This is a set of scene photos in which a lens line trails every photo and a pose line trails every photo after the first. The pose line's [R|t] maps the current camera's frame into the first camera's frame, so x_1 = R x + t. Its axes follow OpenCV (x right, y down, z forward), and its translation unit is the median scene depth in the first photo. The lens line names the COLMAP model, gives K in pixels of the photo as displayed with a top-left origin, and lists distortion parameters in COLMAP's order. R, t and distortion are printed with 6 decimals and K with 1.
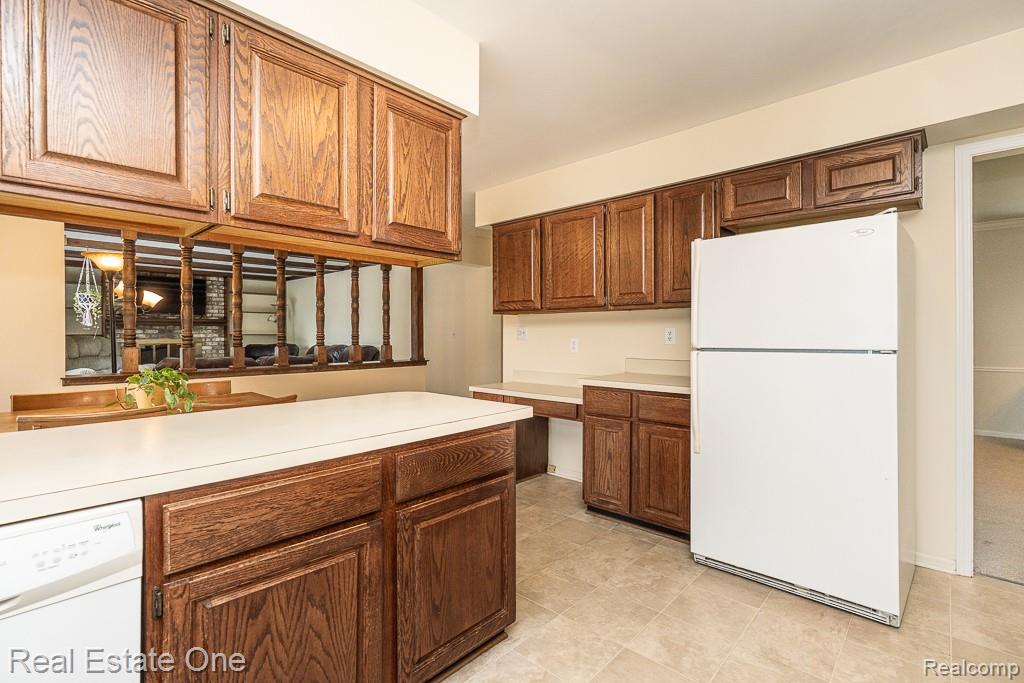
lens RADIAL K [[469.3, 0, 508.3], [0, 469.3, 335.2], [0, 0, 1]] dist [0.000194, -0.000374]
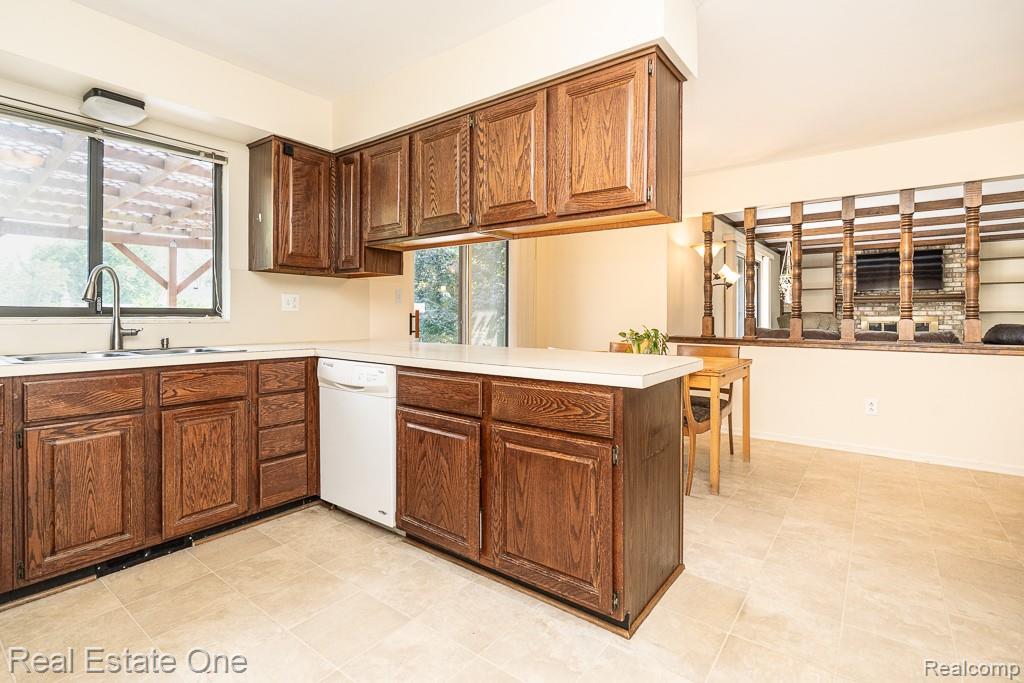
lens RADIAL K [[476.7, 0, 515.6], [0, 476.7, 313.1], [0, 0, 1]] dist [-0.001319, 0.000166]
pose [[0.117044, 0.000501, -0.993127, 0.804607], [-0.008273, 0.999966, -0.000470, 0.044439], [0.993092, 0.008271, 0.117044, 0.658045]]
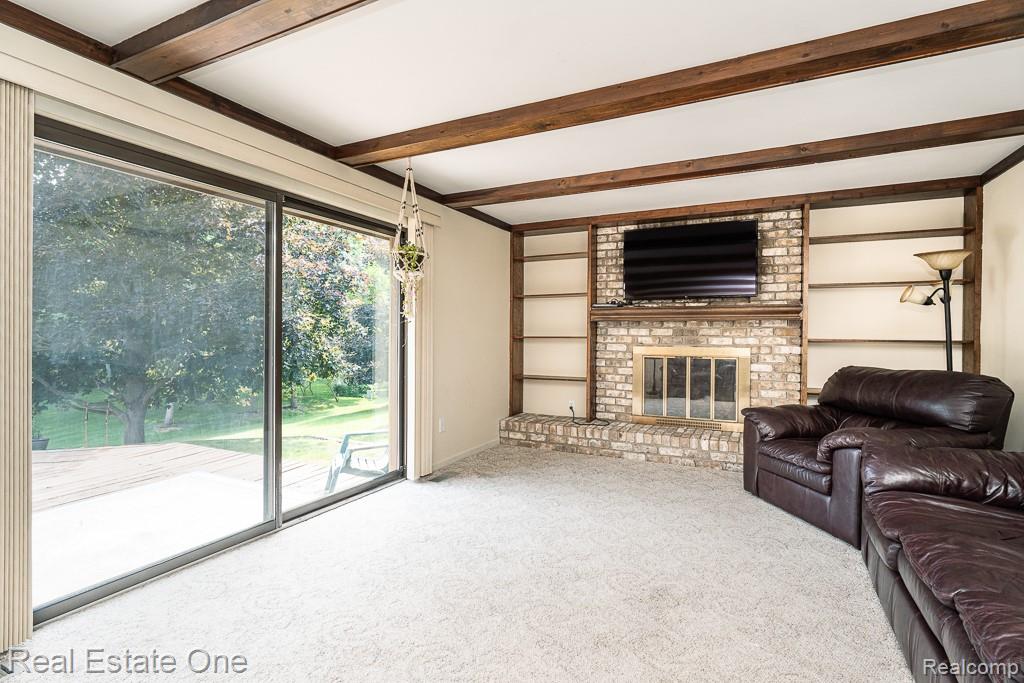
lens RADIAL K [[476.7, 0, 508.8], [0, 476.7, 337.4], [0, 0, 1]] dist [-0.001319, 0.000166]
pose [[0.280403, 0.017634, -0.959720, -1.544719], [-0.007546, 0.999841, 0.016167, -0.052569], [0.959853, 0.002709, 0.280492, 3.715690]]
